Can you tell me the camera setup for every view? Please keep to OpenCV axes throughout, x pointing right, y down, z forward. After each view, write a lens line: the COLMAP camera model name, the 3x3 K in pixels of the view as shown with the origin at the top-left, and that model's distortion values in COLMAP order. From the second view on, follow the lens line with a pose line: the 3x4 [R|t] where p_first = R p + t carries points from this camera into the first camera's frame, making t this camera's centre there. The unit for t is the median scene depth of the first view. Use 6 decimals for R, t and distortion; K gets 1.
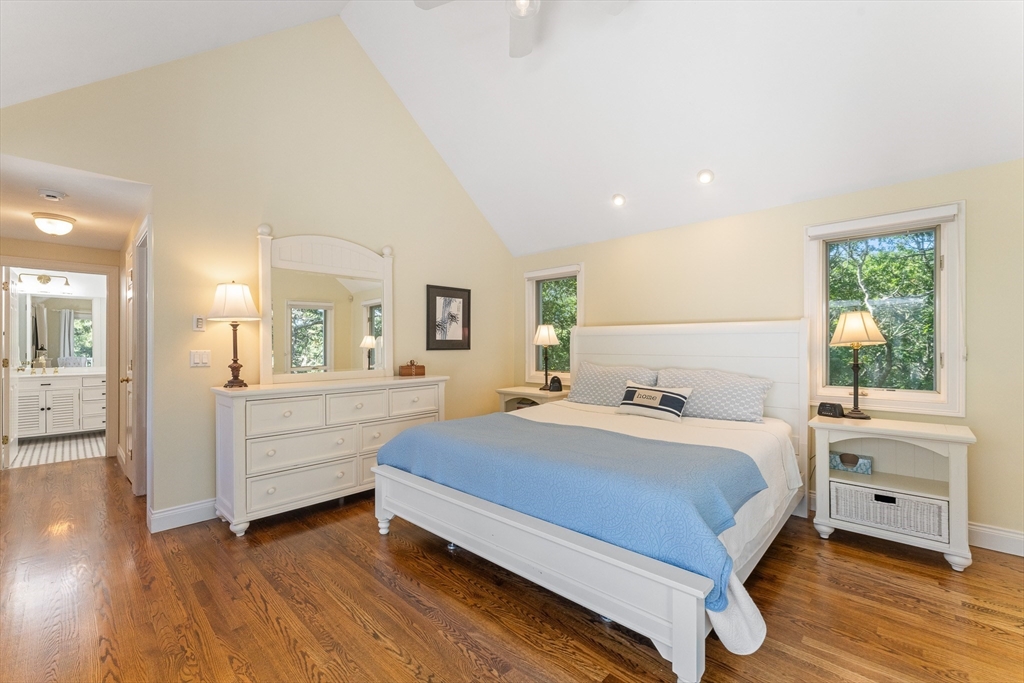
lens RADIAL K [[437.9, 0, 510.1], [0, 437.9, 343.9], [0, 0, 1]] dist [-0.001130, -0.000170]
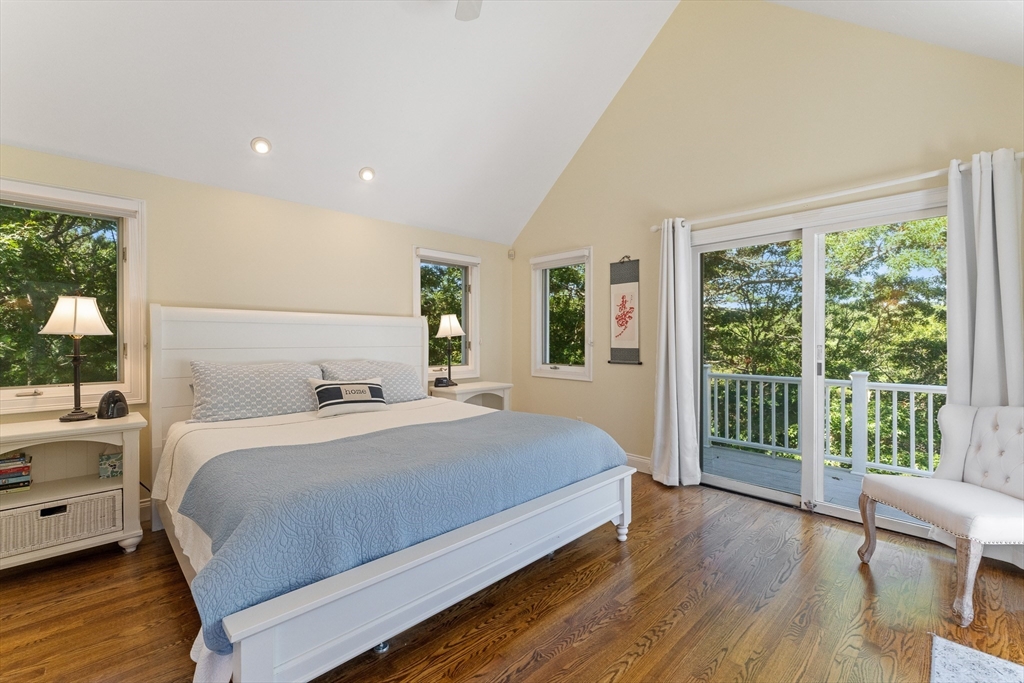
lens RADIAL K [[463.4, 0, 510.1], [0, 463.4, 339.5], [0, 0, 1]] dist [0.009956, -0.000162]
pose [[0.004157, -0.004300, 0.999982, -0.777487], [-0.005882, 0.999973, 0.004325, 0.004366], [-0.999974, -0.005899, 0.004132, 0.773185]]
